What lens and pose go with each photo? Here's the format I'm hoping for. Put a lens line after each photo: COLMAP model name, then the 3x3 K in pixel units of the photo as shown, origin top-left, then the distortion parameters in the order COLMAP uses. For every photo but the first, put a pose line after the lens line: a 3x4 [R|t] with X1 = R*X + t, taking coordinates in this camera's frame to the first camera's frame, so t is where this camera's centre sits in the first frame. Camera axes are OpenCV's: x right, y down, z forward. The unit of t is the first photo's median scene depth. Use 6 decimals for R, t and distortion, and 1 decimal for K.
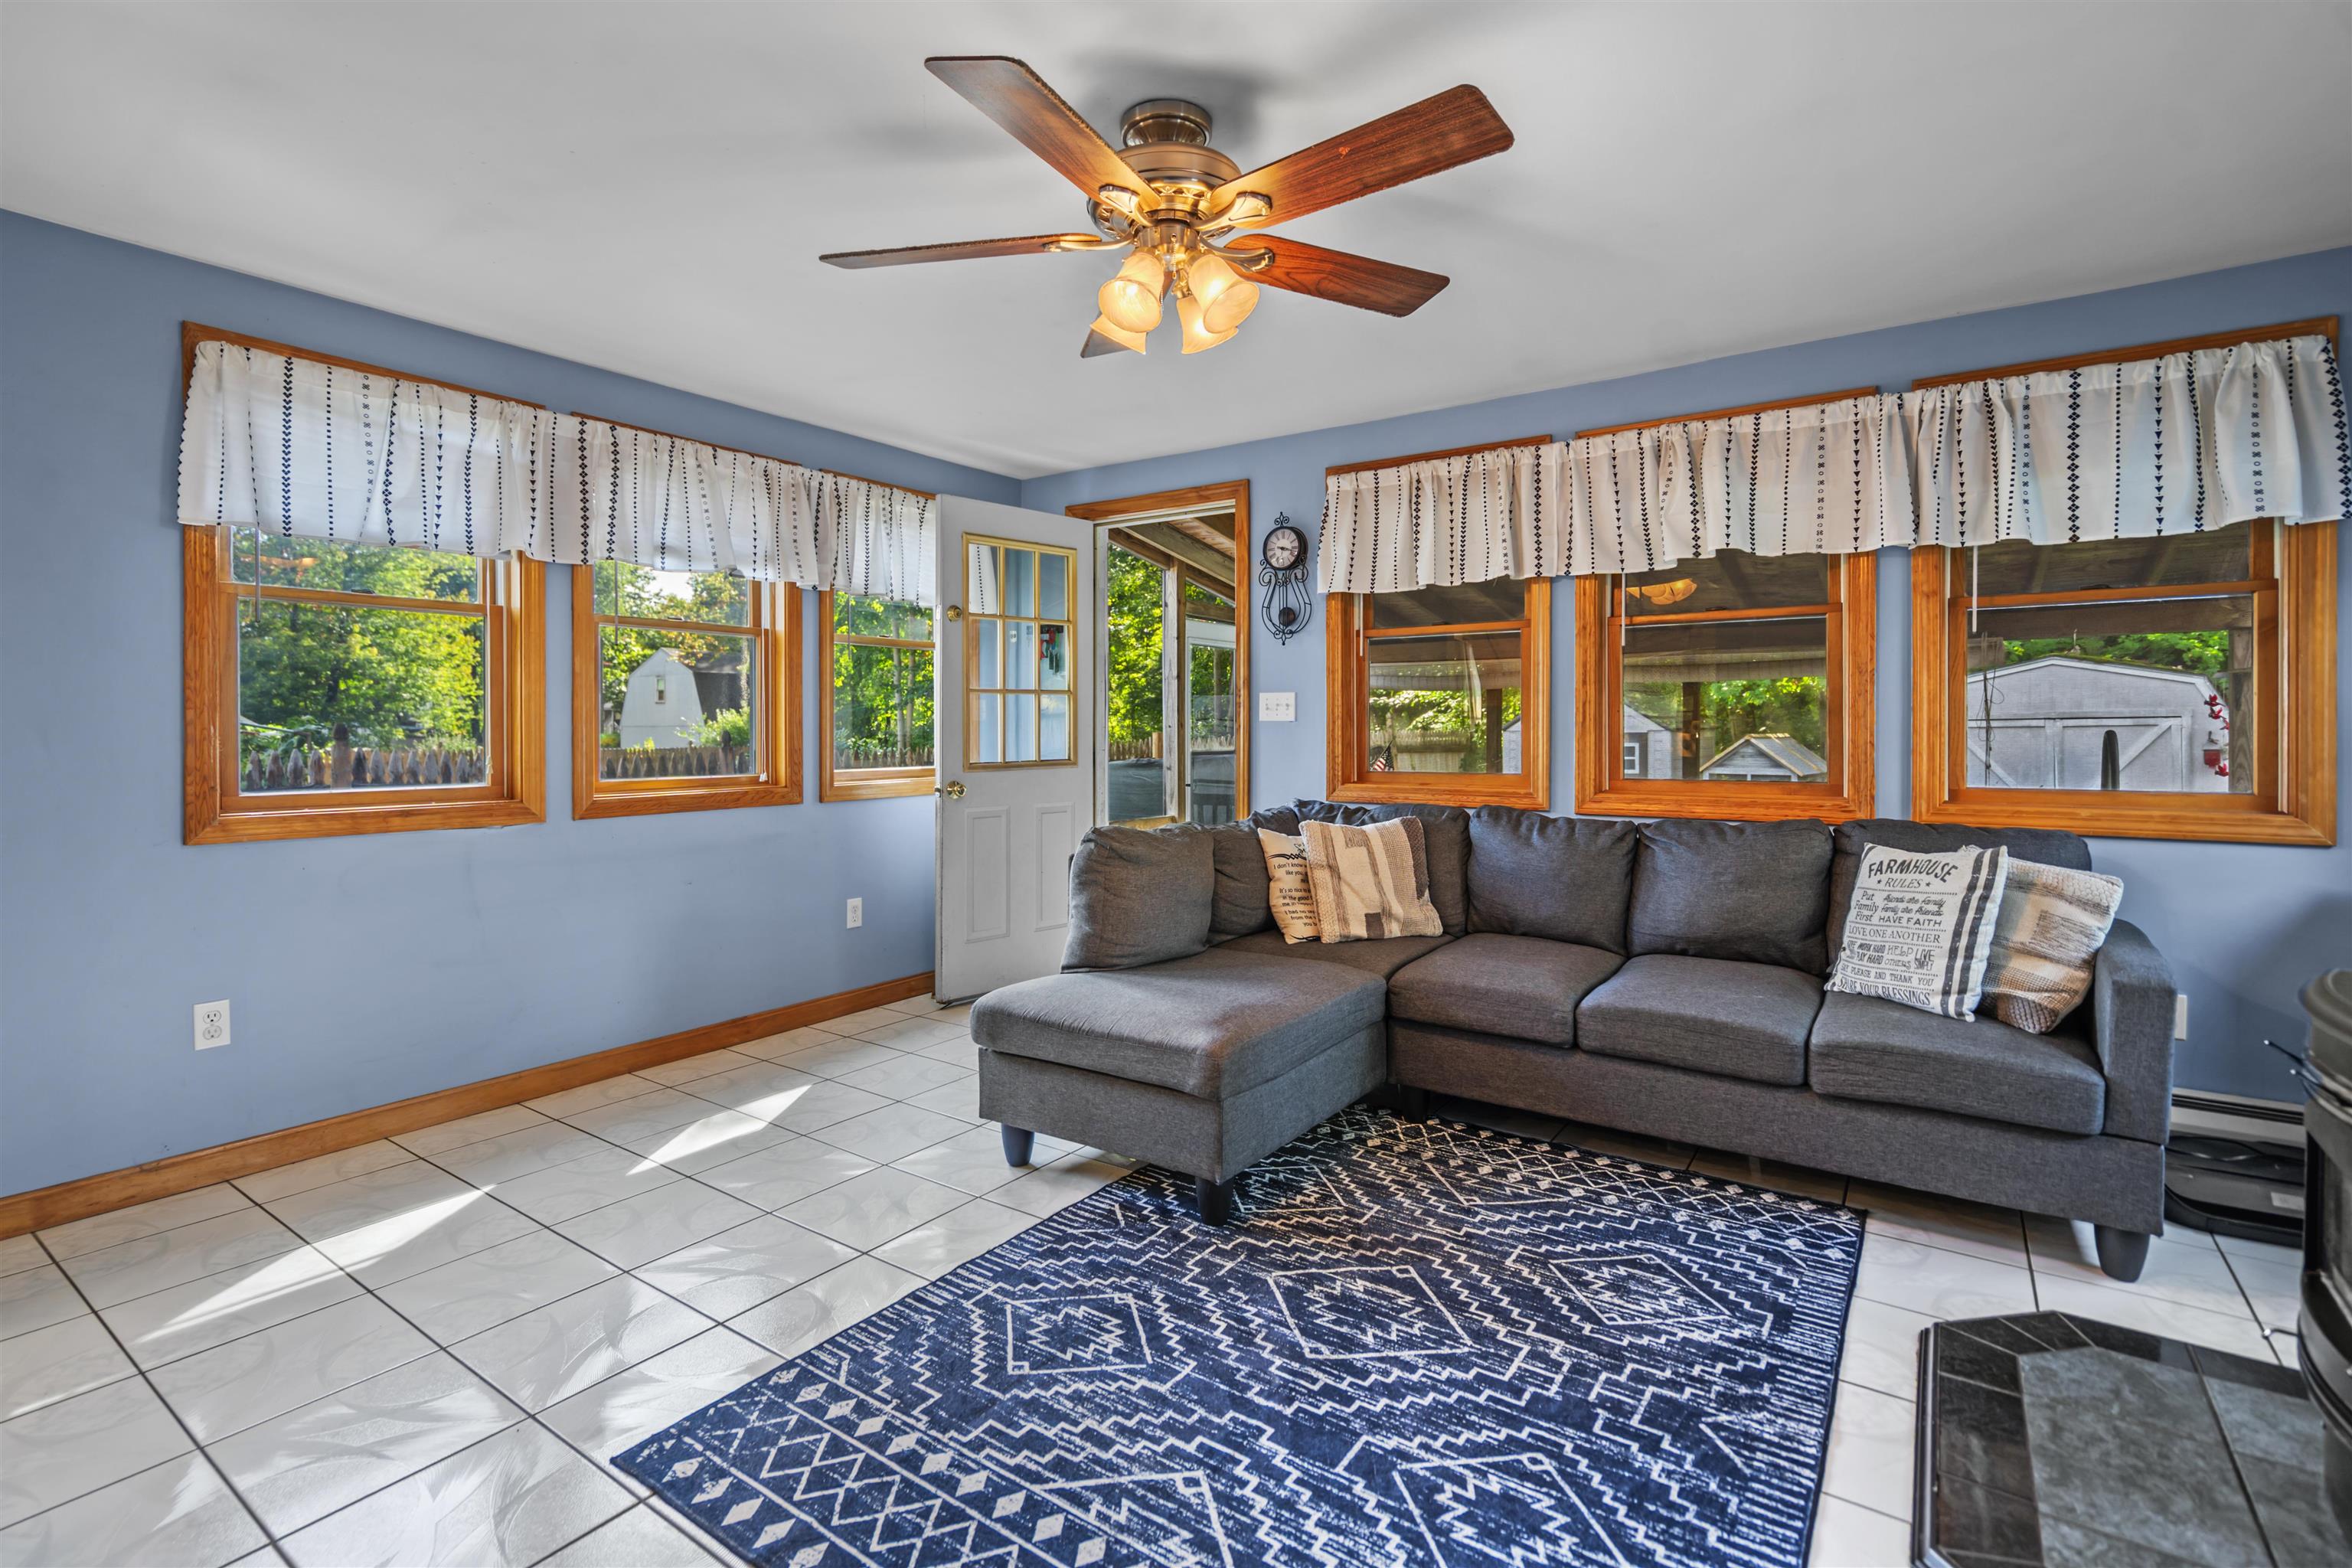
lens RADIAL K [[1084.7, 0, 1167.2], [0, 1084.7, 735.6], [0, 0, 1]] dist [-0.005340, 0.003222]
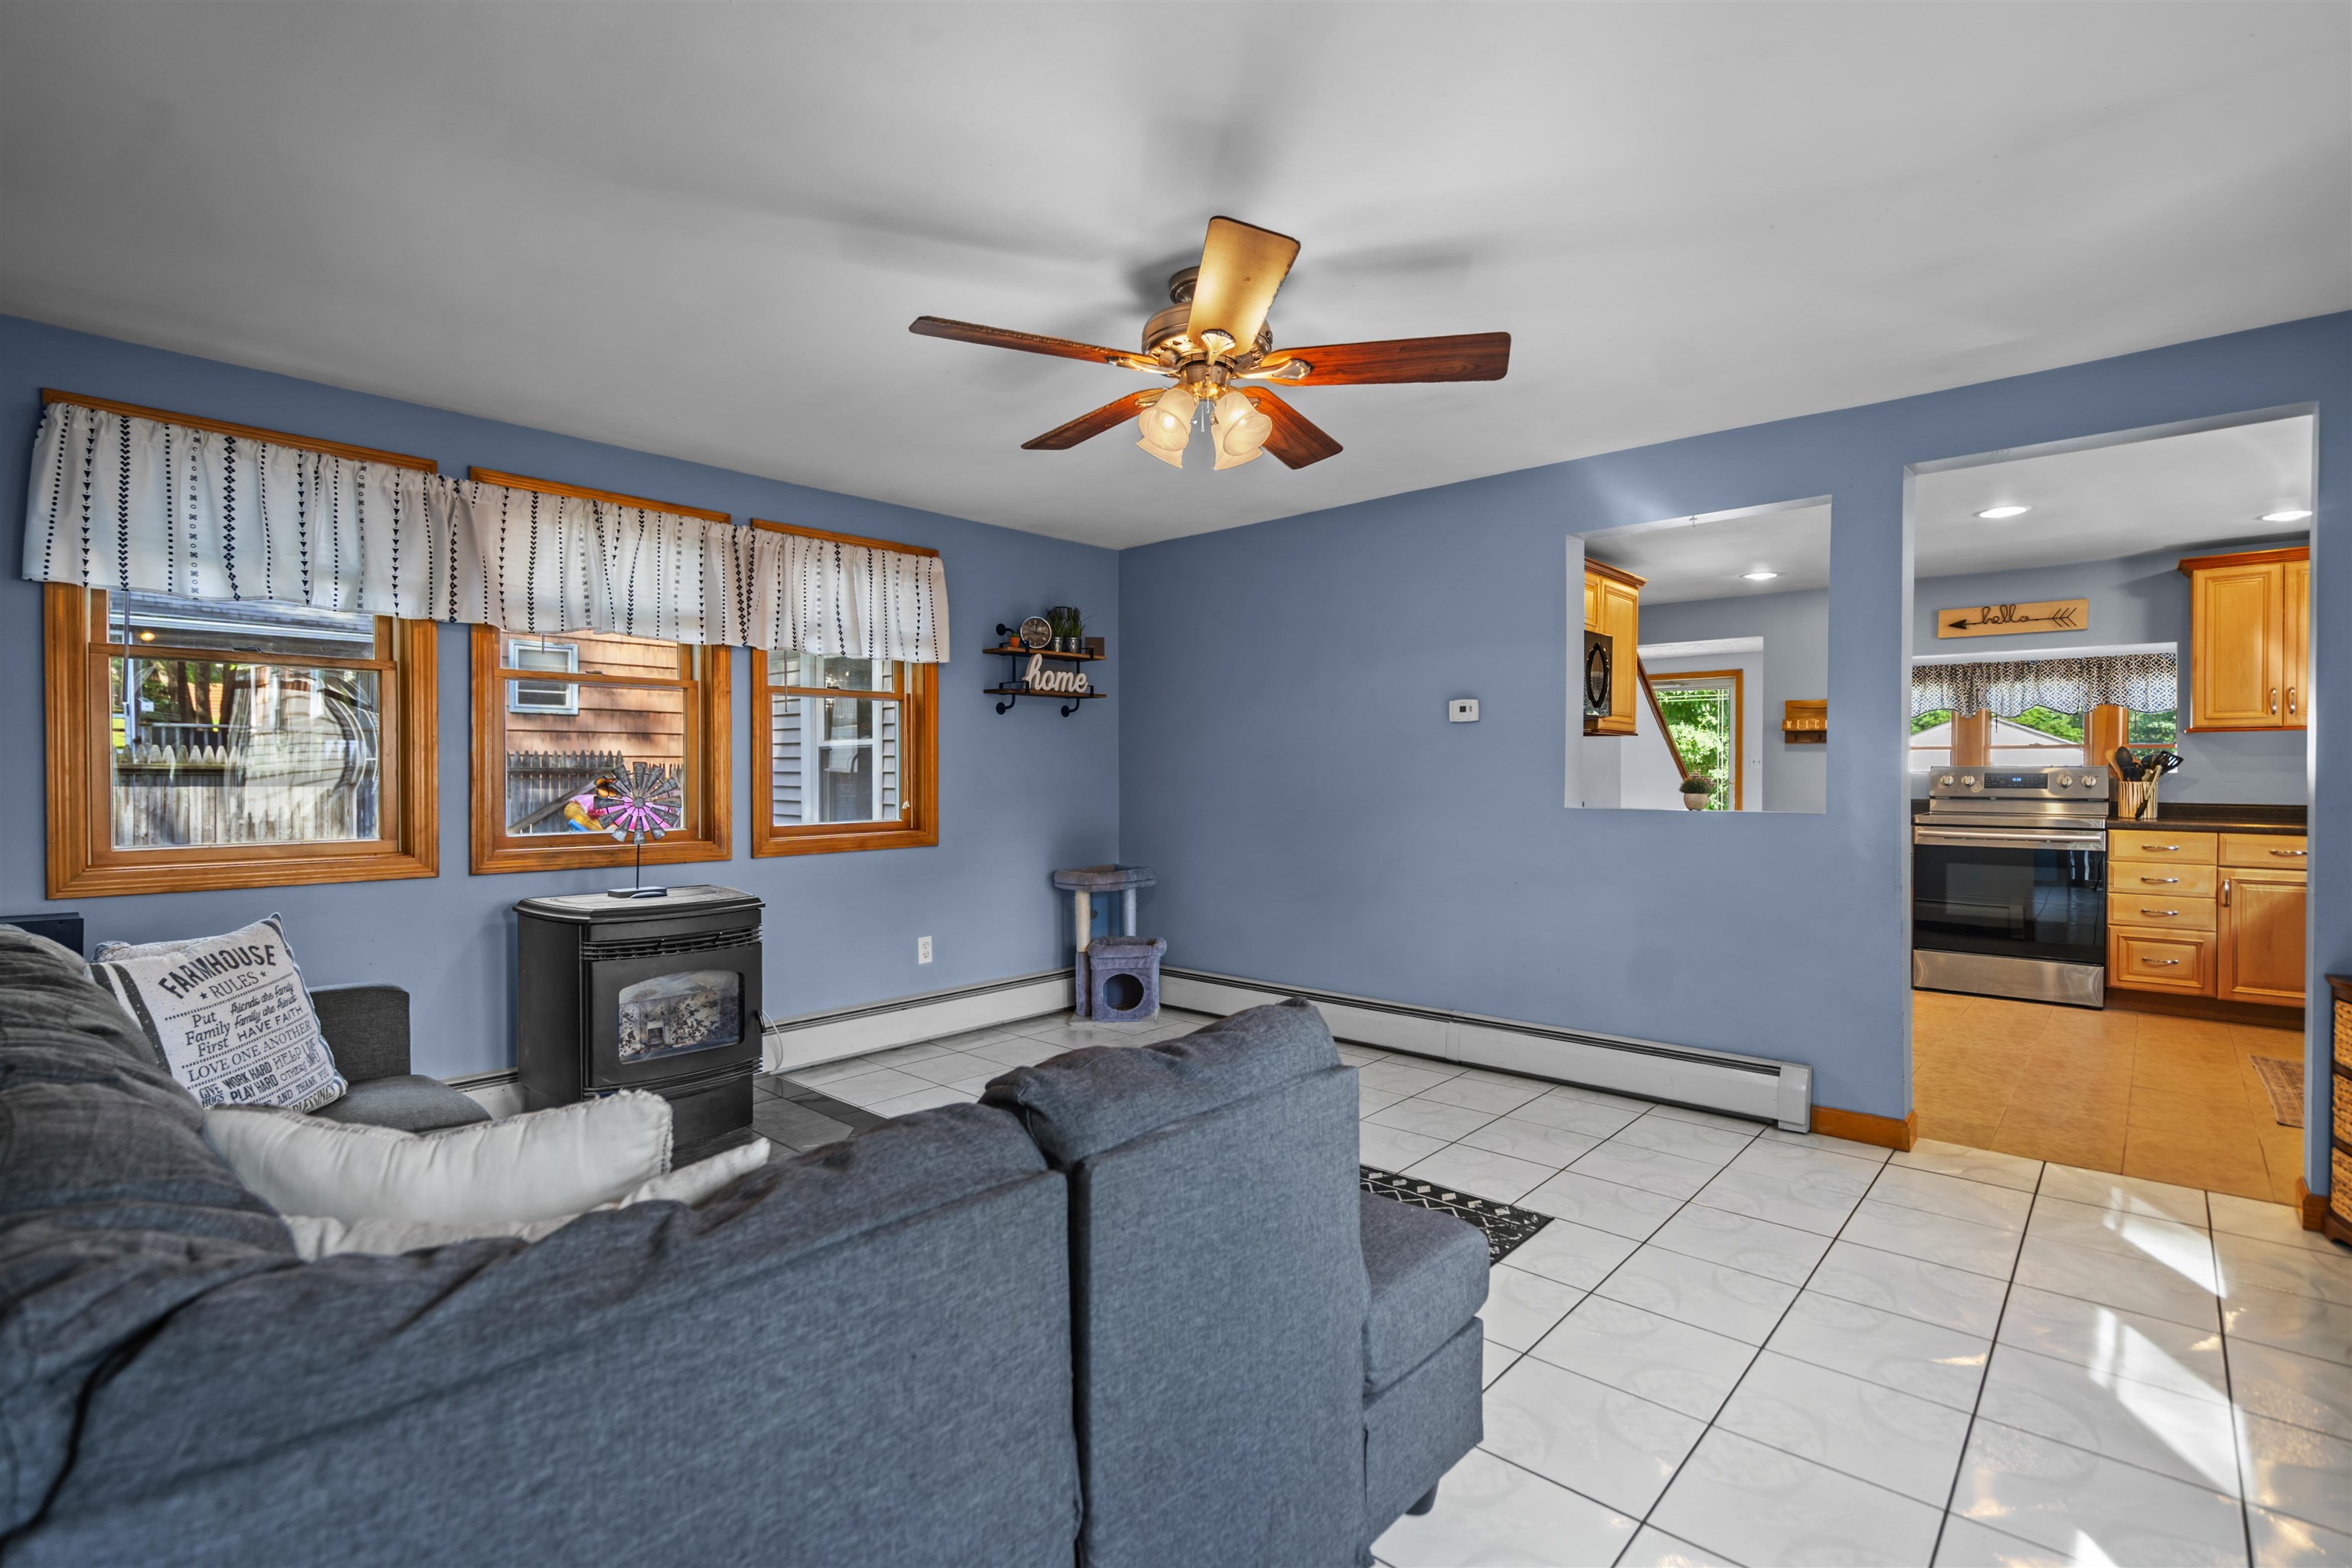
lens RADIAL K [[1084.7, 0, 1160.9], [0, 1084.7, 778.2], [0, 0, 1]] dist [-0.005340, 0.003222]
pose [[-0.991970, 0.001591, 0.126466, -0.088163], [0.003426, 0.999892, 0.014289, -0.023381], [-0.126429, 0.014607, -0.991868, 1.899712]]
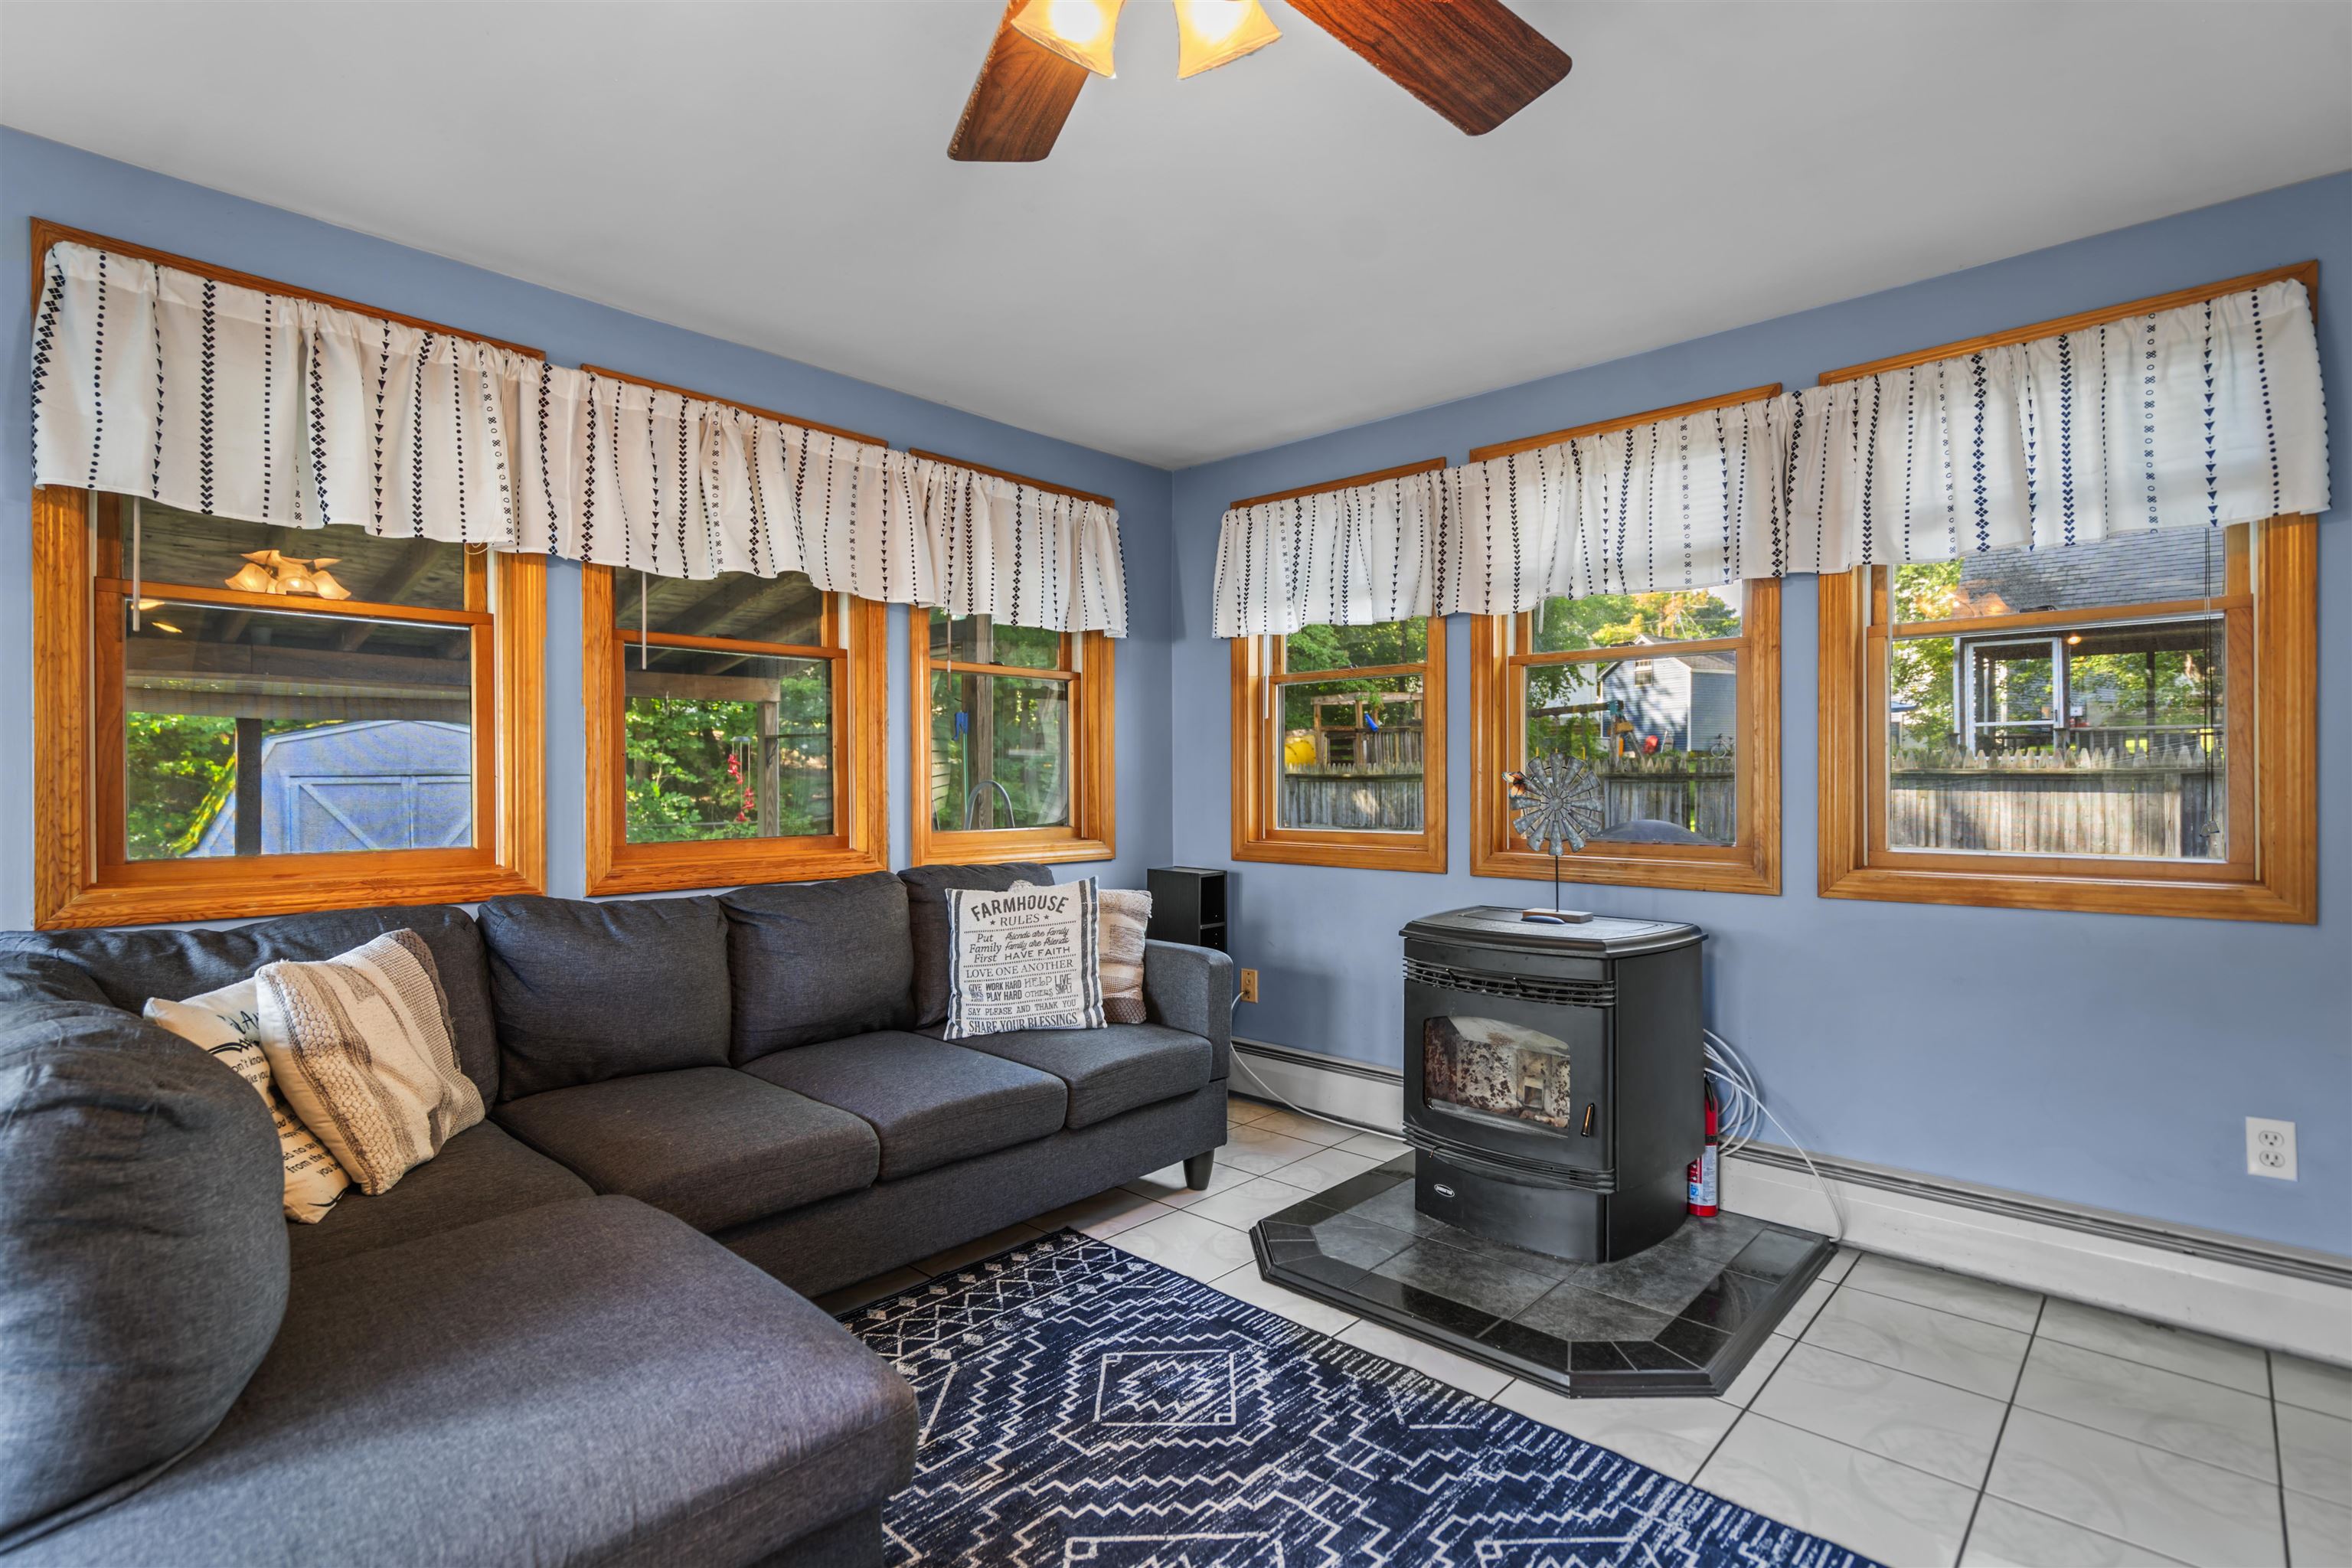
lens RADIAL K [[1119.1, 0, 1160.9], [0, 1119.1, 780.3], [0, 0, 1]] dist [0.002904, 0.000406]
pose [[0.137602, 0.004275, 0.990478, -0.462031], [0.010134, 0.999932, -0.005724, 0.005158], [-0.990436, 0.010825, 0.137549, 0.795073]]
